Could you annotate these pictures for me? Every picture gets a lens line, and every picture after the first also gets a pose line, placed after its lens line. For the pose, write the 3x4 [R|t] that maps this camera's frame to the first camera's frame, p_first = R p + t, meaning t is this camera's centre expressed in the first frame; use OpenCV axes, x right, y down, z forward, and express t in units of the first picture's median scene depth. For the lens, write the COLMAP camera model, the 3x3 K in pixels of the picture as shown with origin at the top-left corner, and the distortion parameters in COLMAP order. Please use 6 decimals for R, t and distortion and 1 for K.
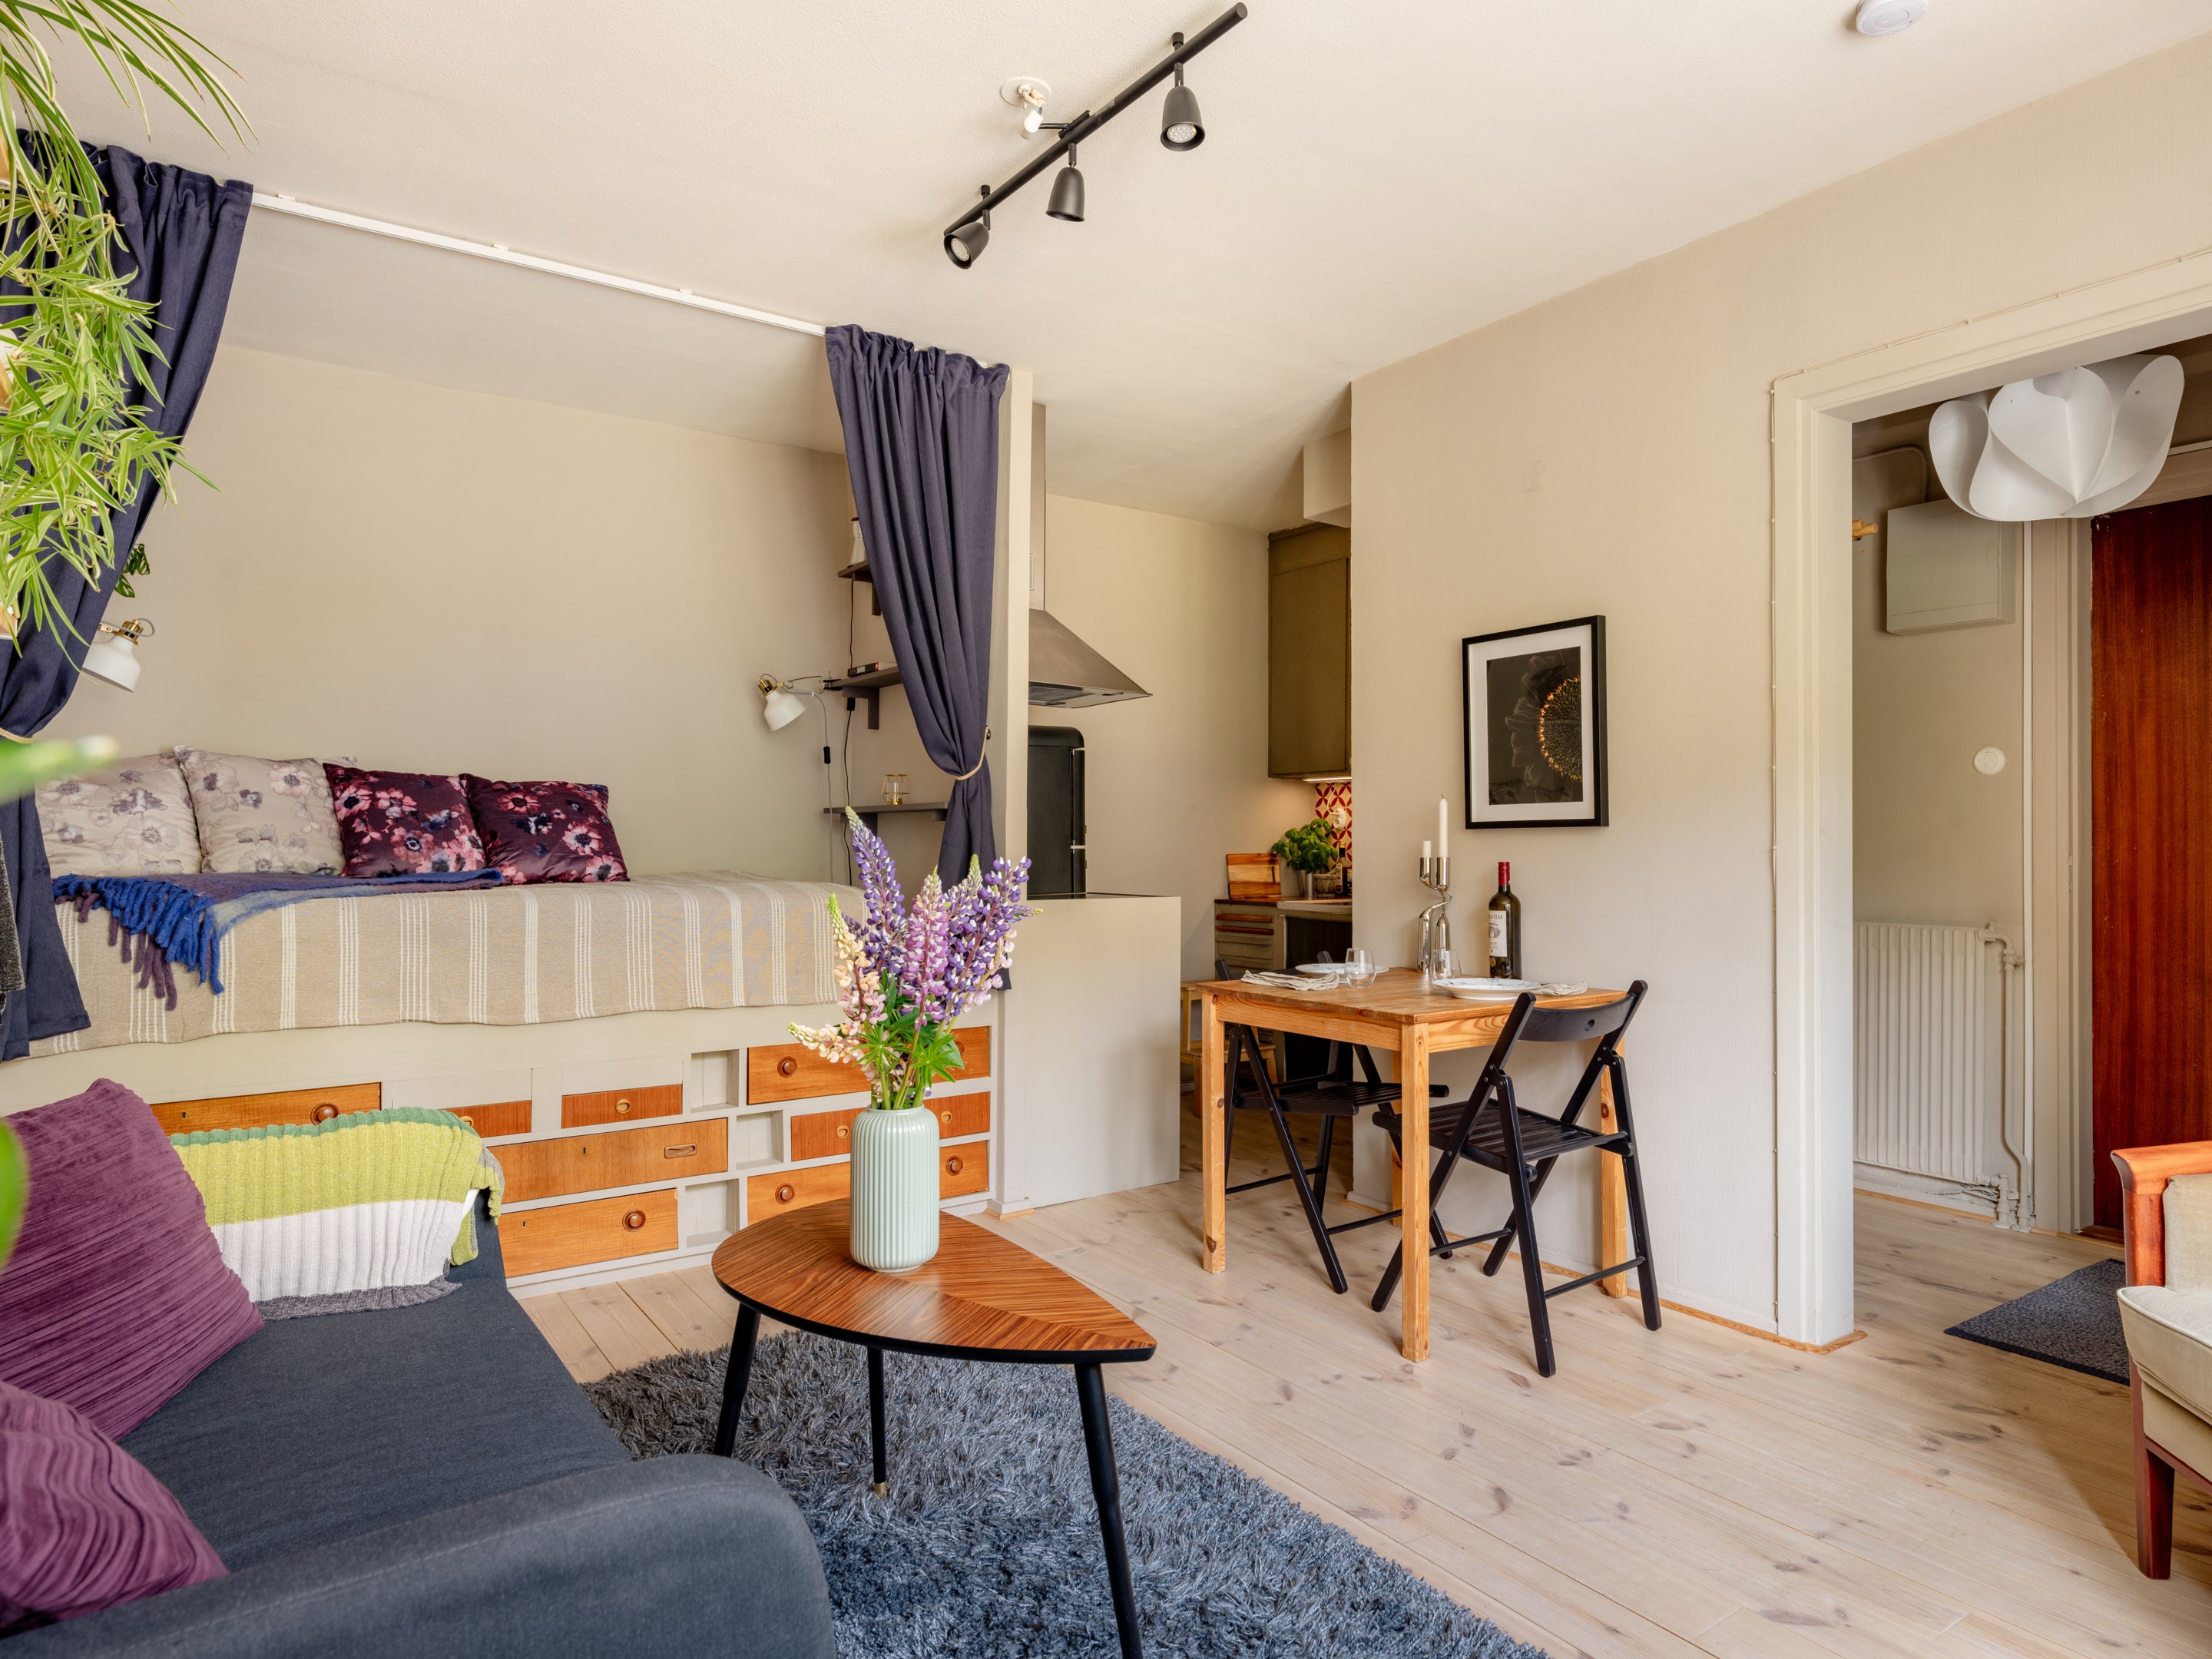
lens RADIAL K [[1297.3, 0, 1106.0], [0, 1297.3, 829.5], [0, 0, 1]] dist [-0.000708, 0.000103]
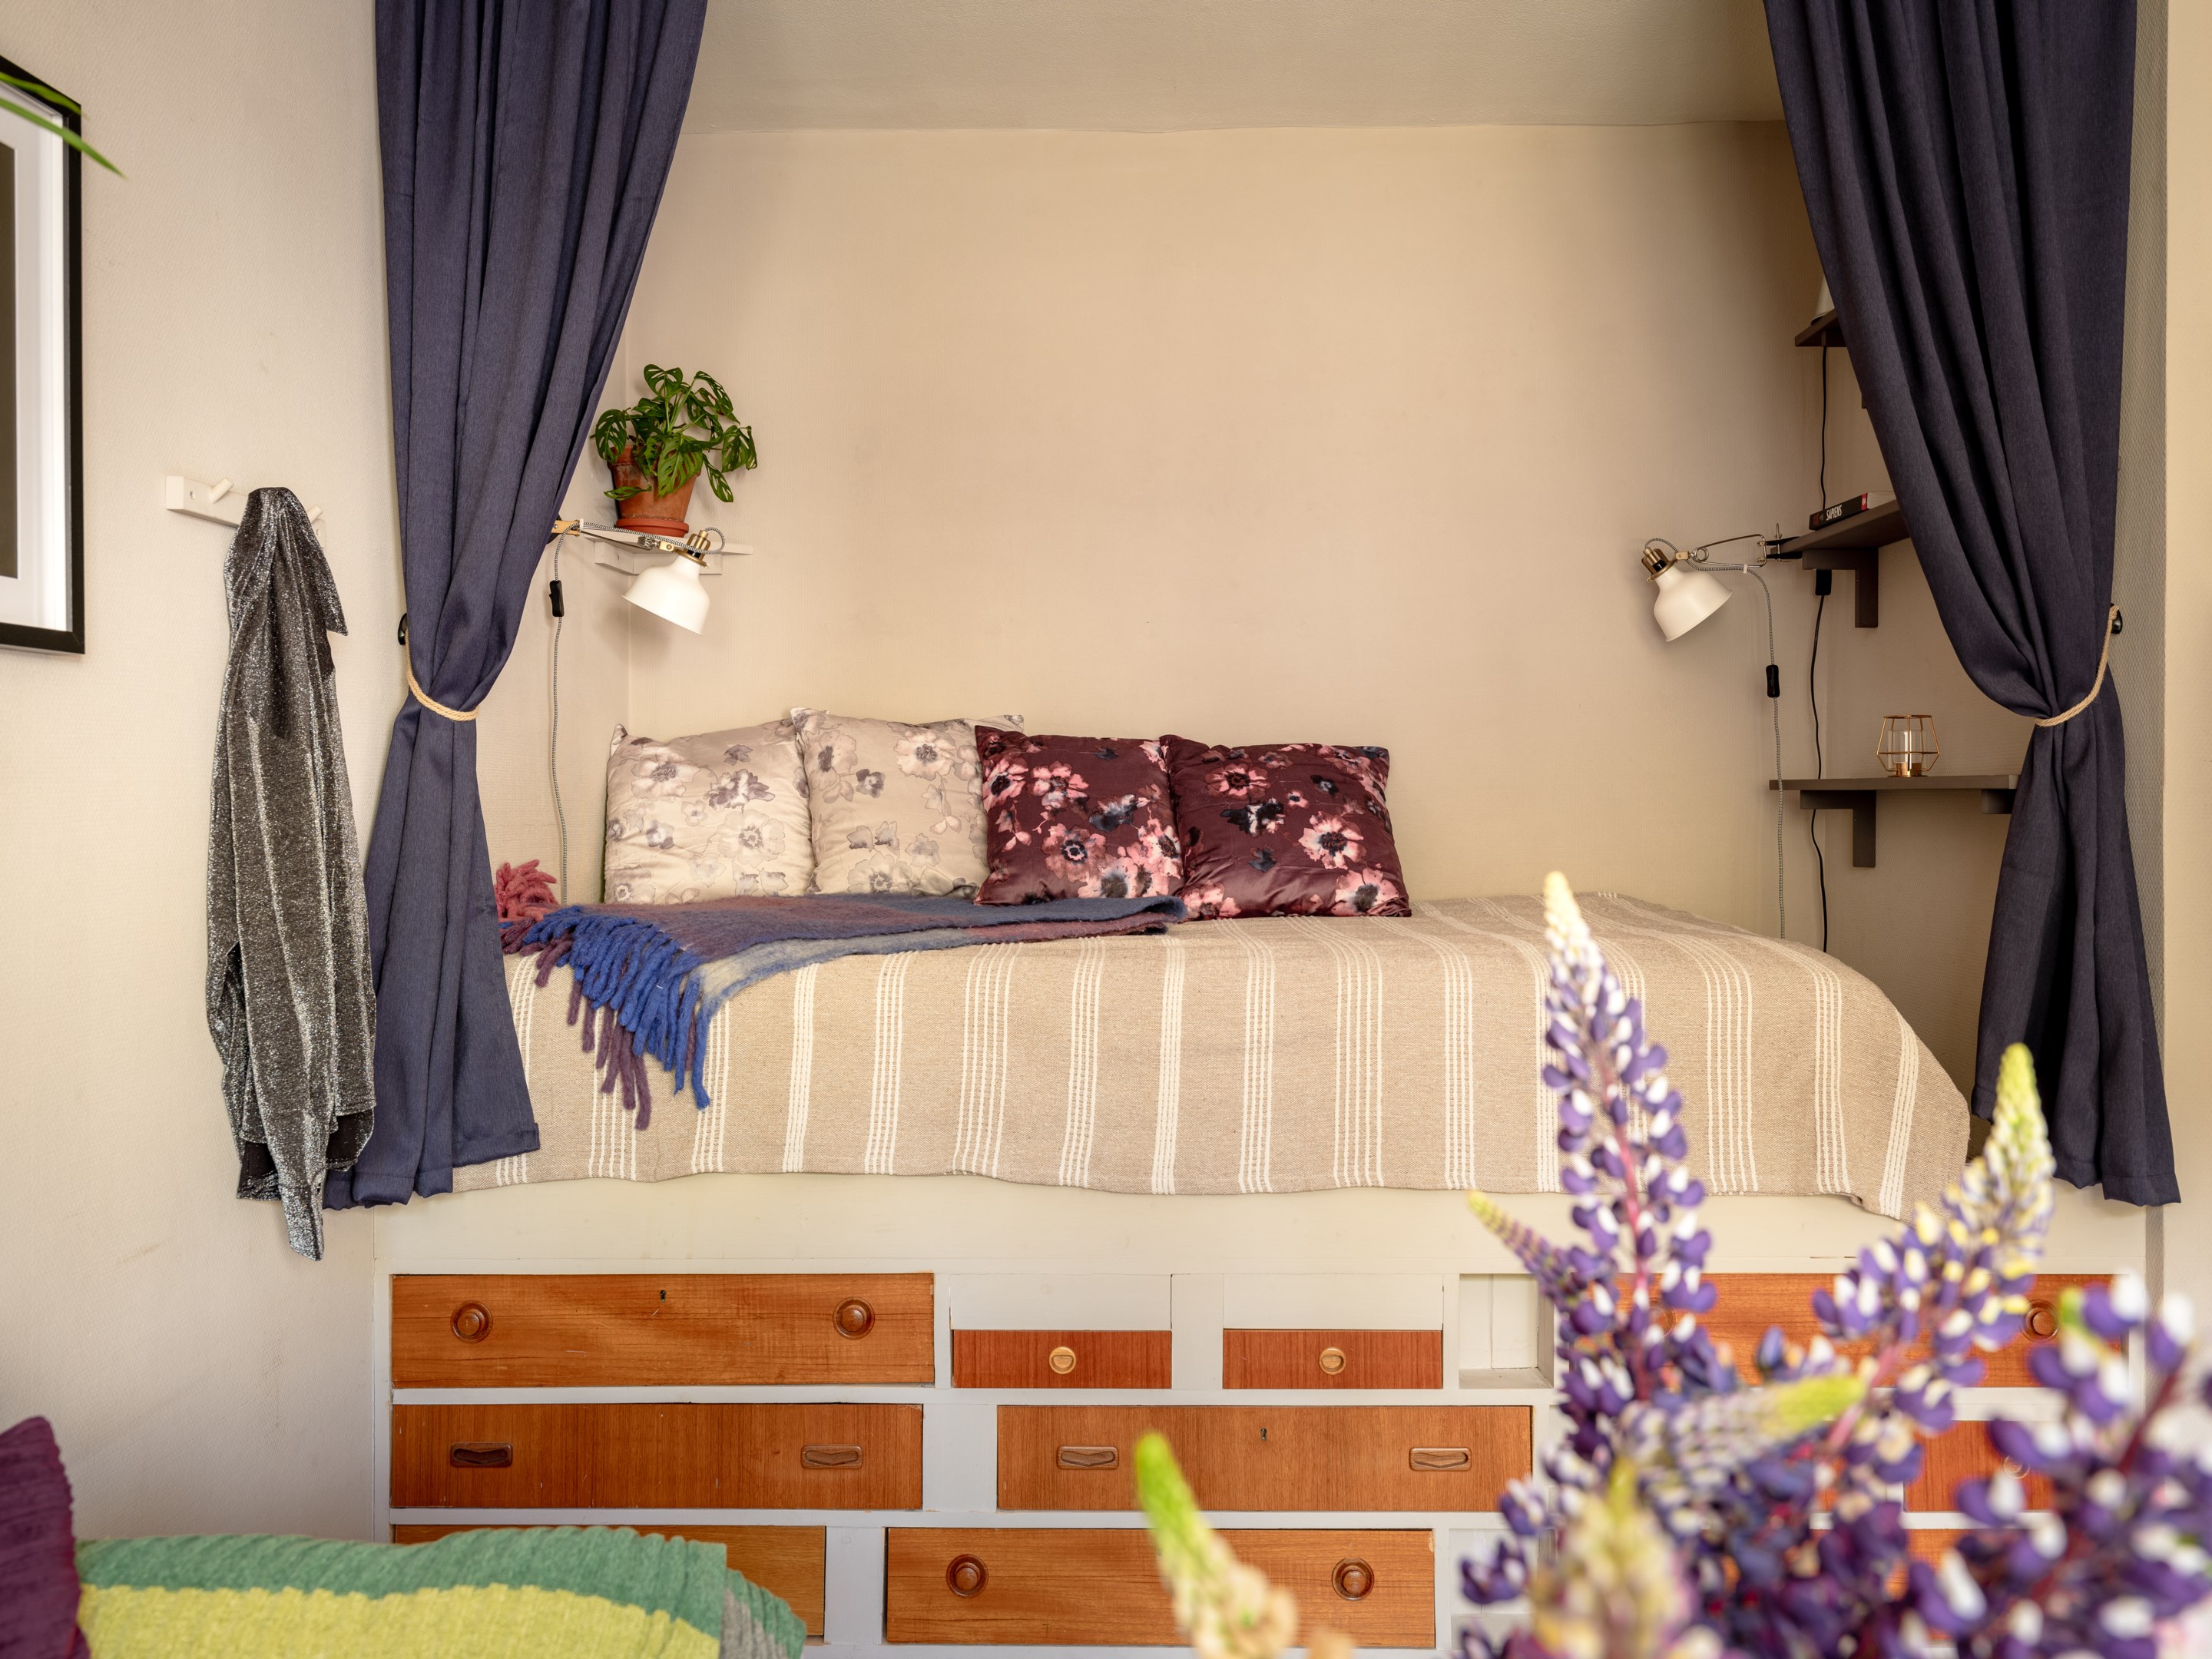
lens RADIAL K [[1761.2, 0, 1106.1], [0, 1761.2, 786.0], [0, 0, 1]] dist [-0.003825, -0.001878]
pose [[0.814427, -0.006683, -0.580228, -0.023982], [0.007806, 0.999969, -0.000562, -0.020325], [0.580214, -0.004072, 0.814454, 0.318464]]
